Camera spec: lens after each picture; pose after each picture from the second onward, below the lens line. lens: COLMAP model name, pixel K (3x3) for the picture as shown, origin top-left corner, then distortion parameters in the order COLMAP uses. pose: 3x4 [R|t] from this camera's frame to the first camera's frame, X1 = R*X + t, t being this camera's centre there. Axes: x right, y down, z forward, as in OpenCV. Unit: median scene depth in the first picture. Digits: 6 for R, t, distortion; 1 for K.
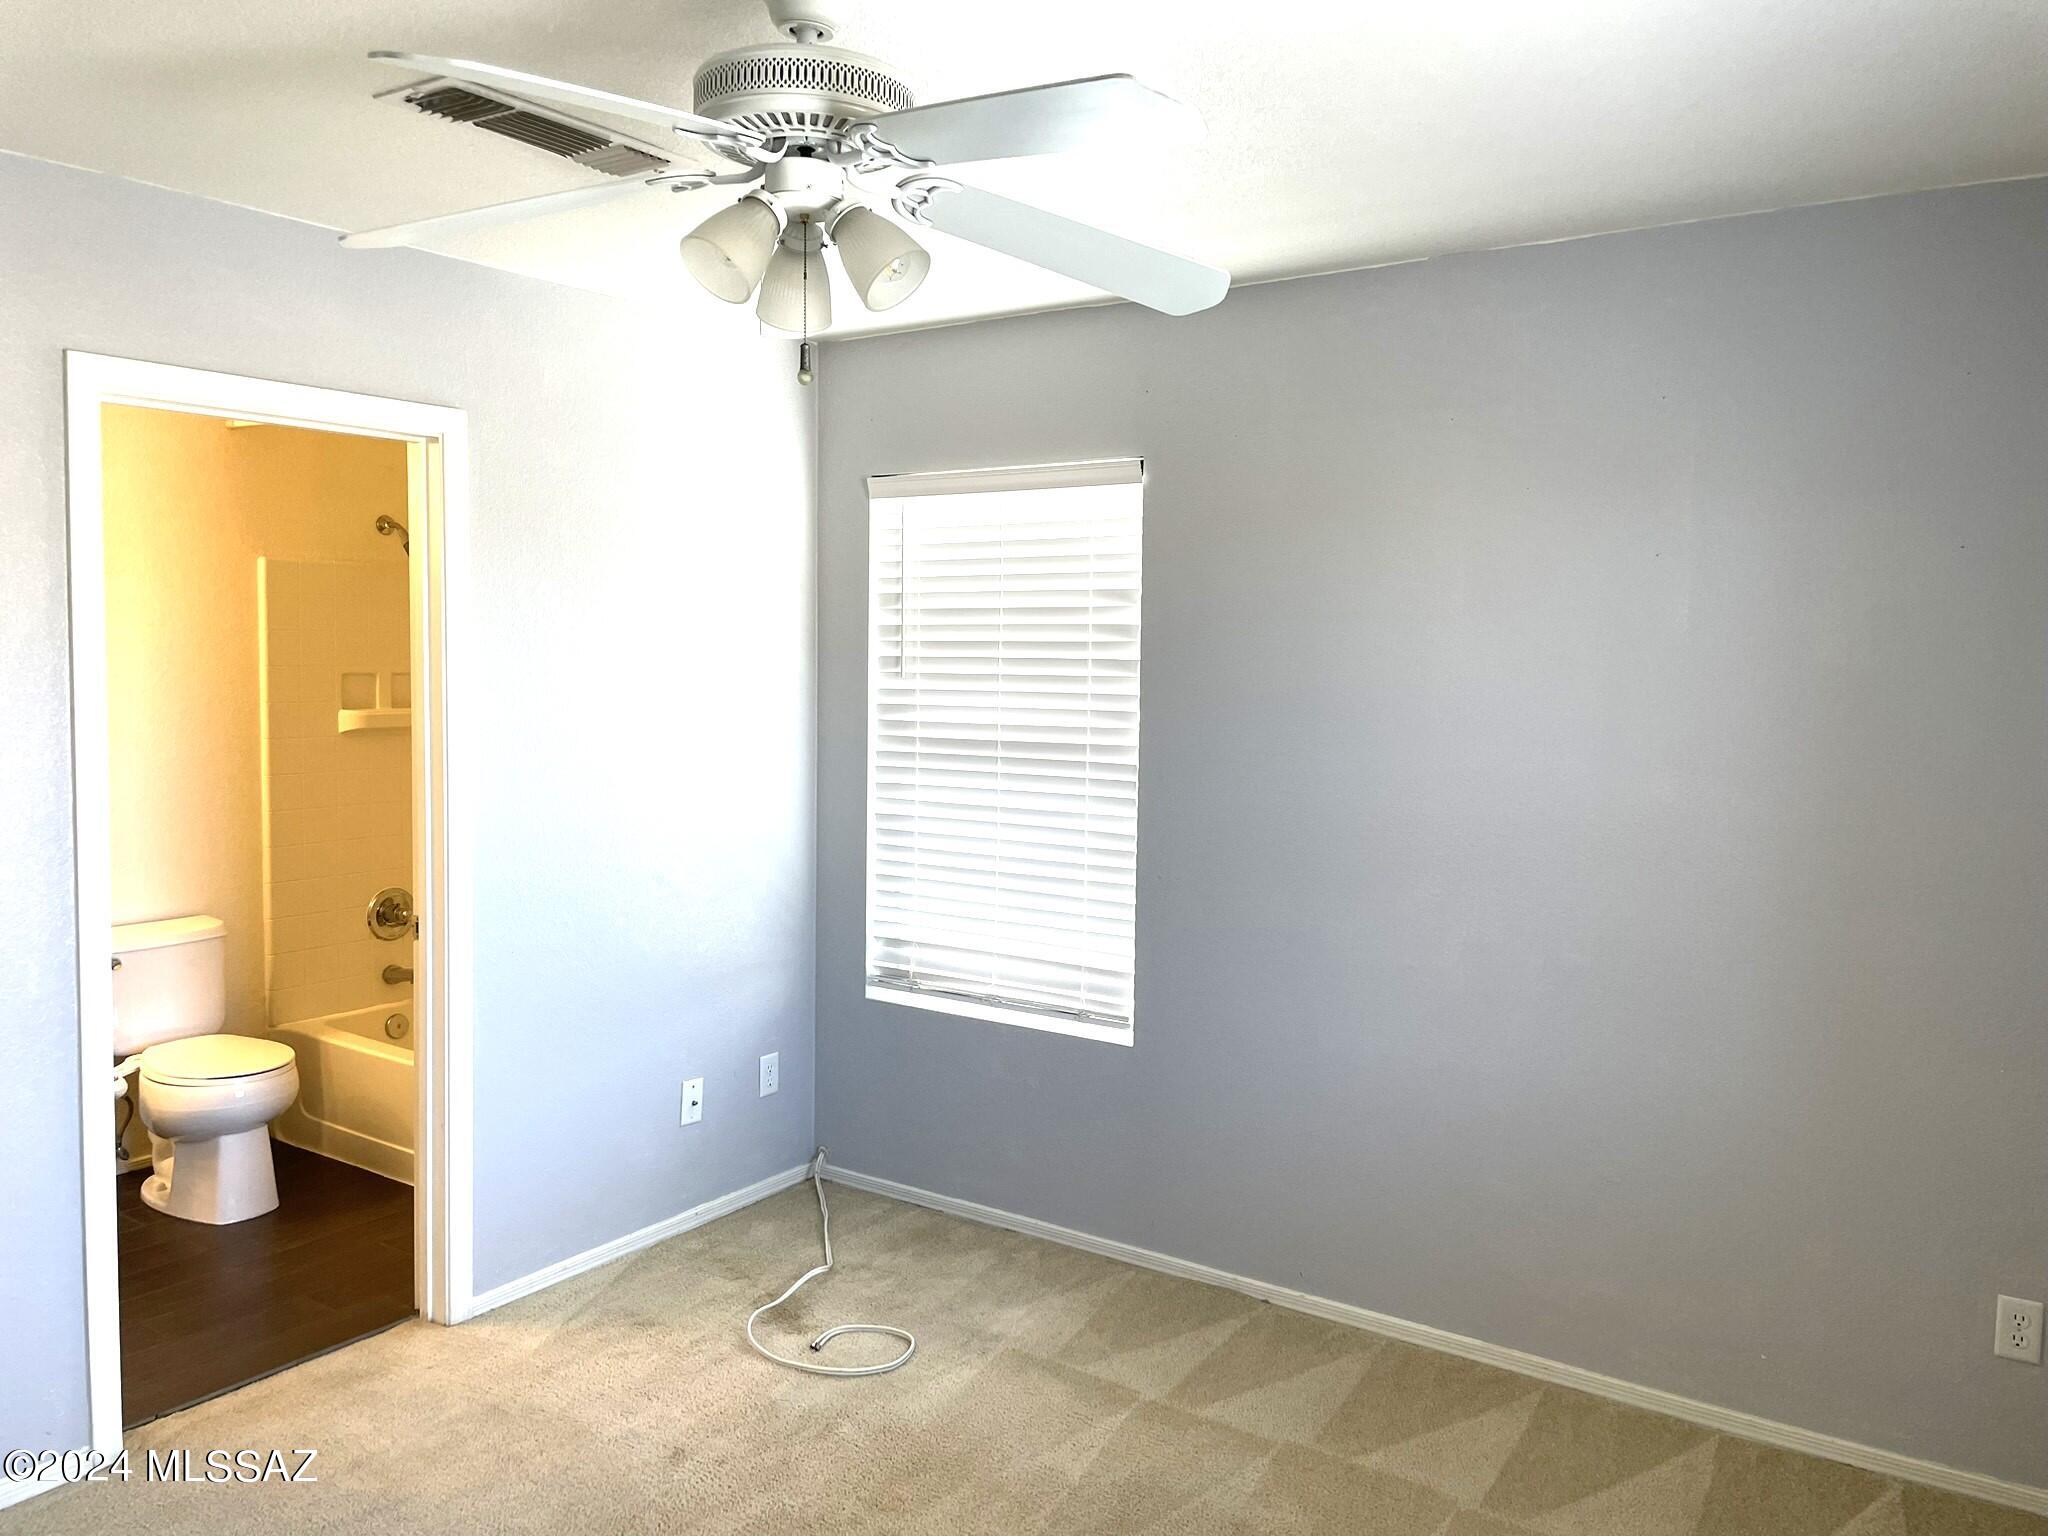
lens RADIAL K [[1557.5, 0, 1013.0], [0, 1557.5, 739.9], [0, 0, 1]] dist [0.089792, -0.112935]
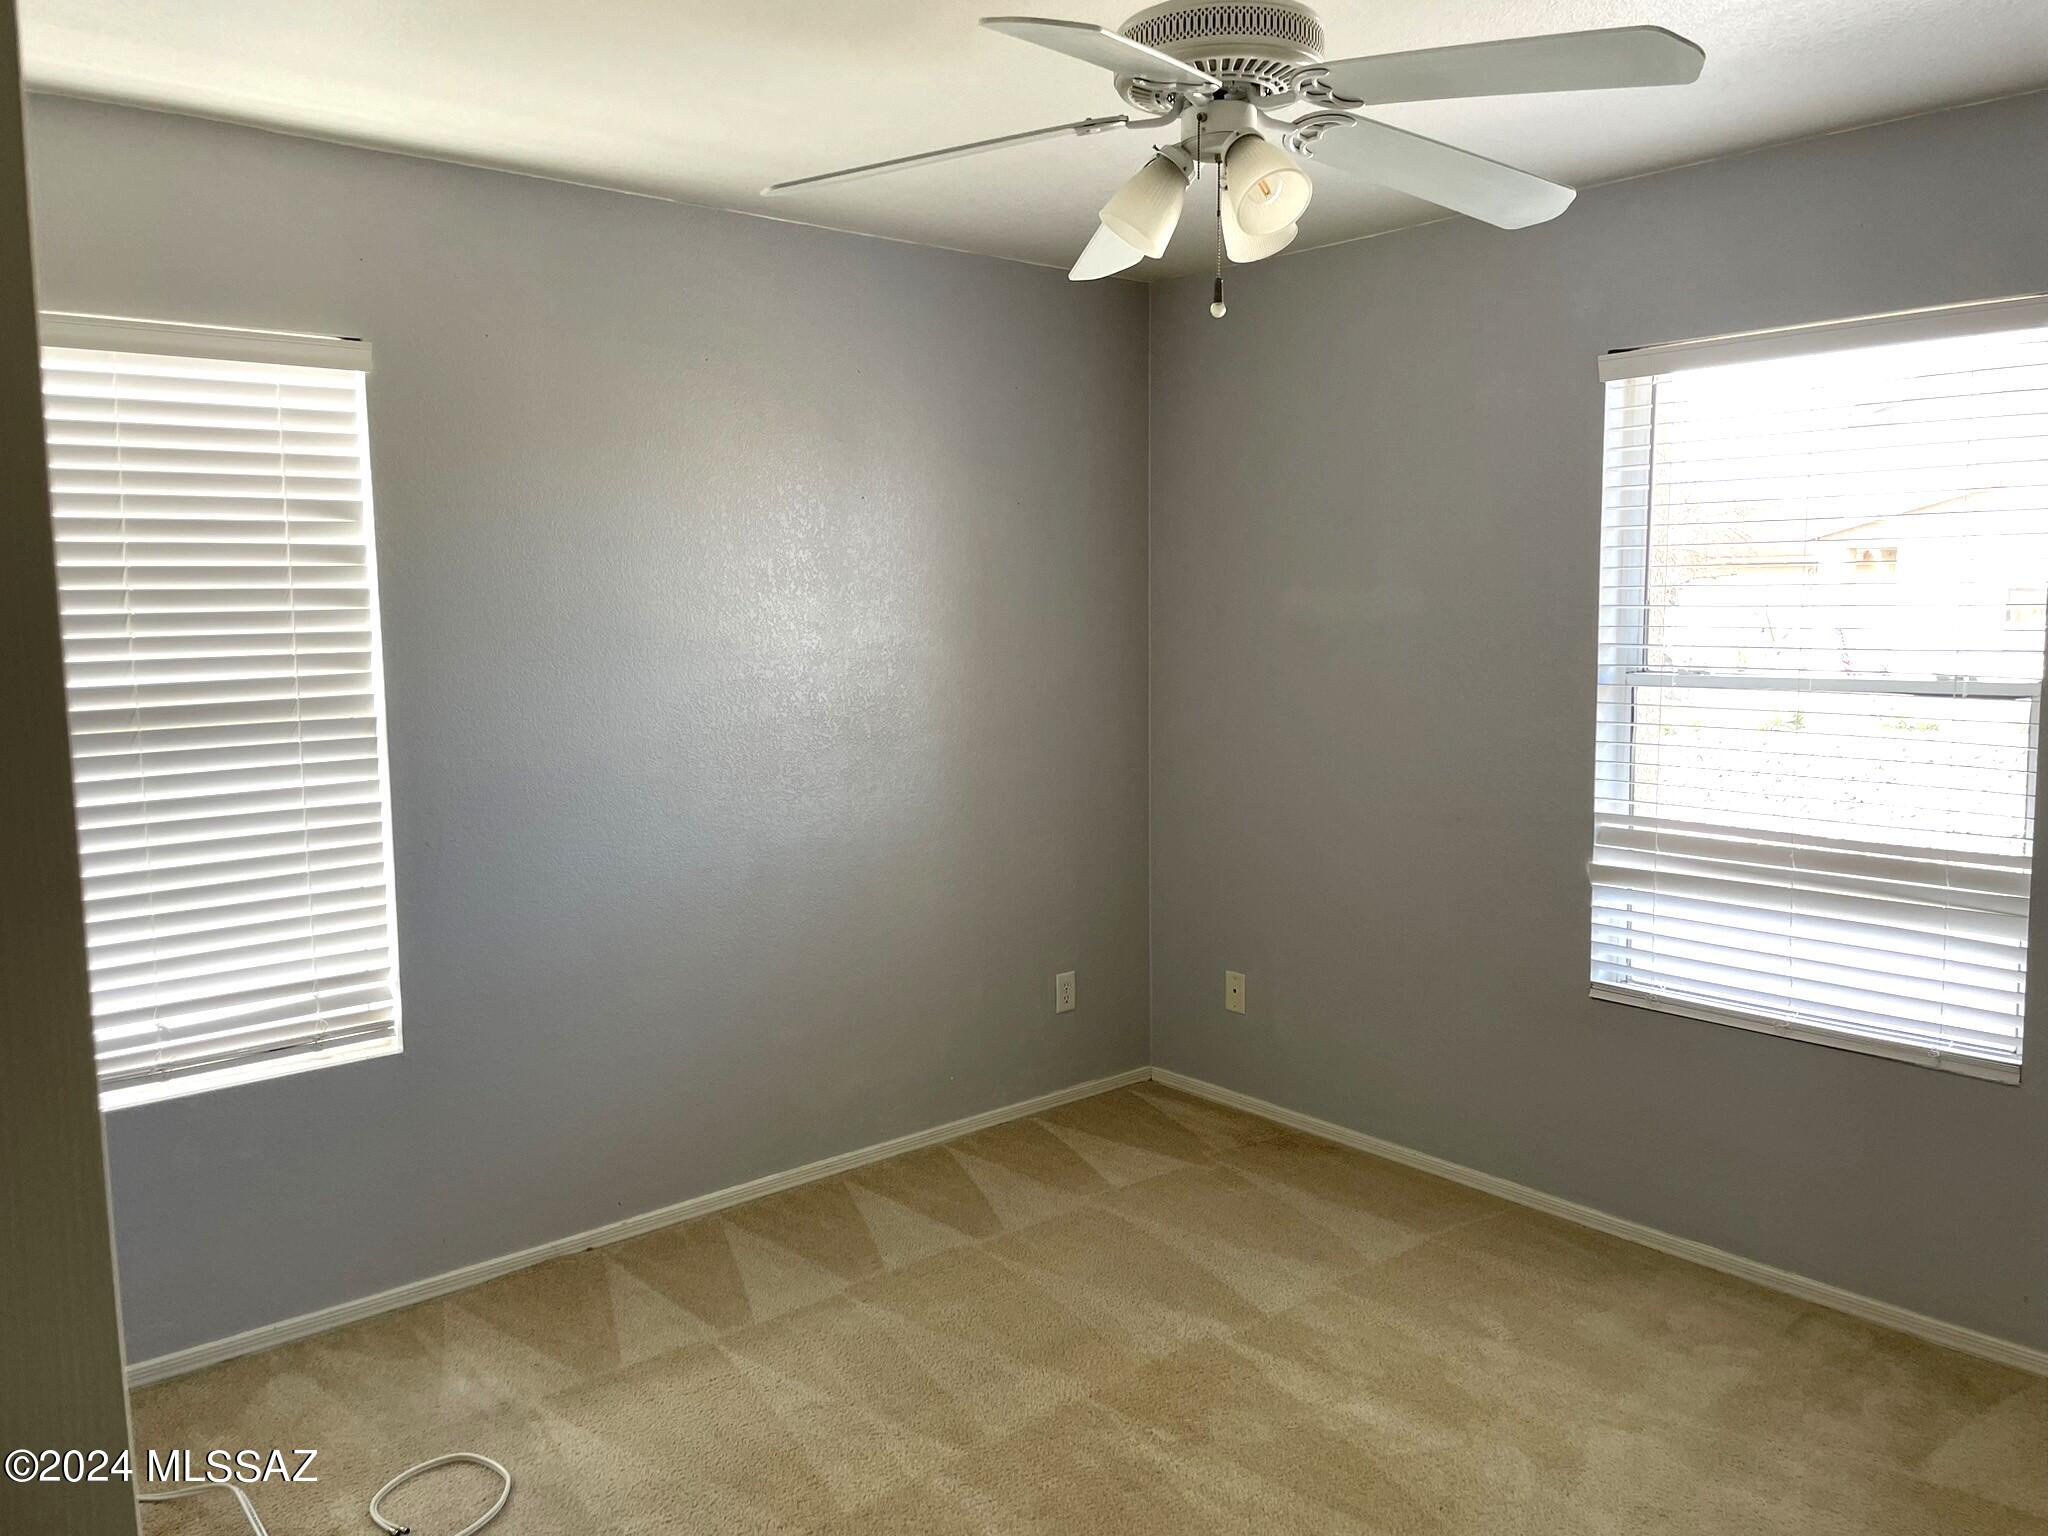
lens RADIAL K [[1557.5, 0, 1013.4], [0, 1557.5, 761.5], [0, 0, 1]] dist [0.089792, -0.112935]
pose [[0.239774, -0.119273, 0.963474, -0.711705], [0.069264, 0.991997, 0.105567, -0.029040], [-0.968355, 0.041422, 0.246116, 0.515803]]
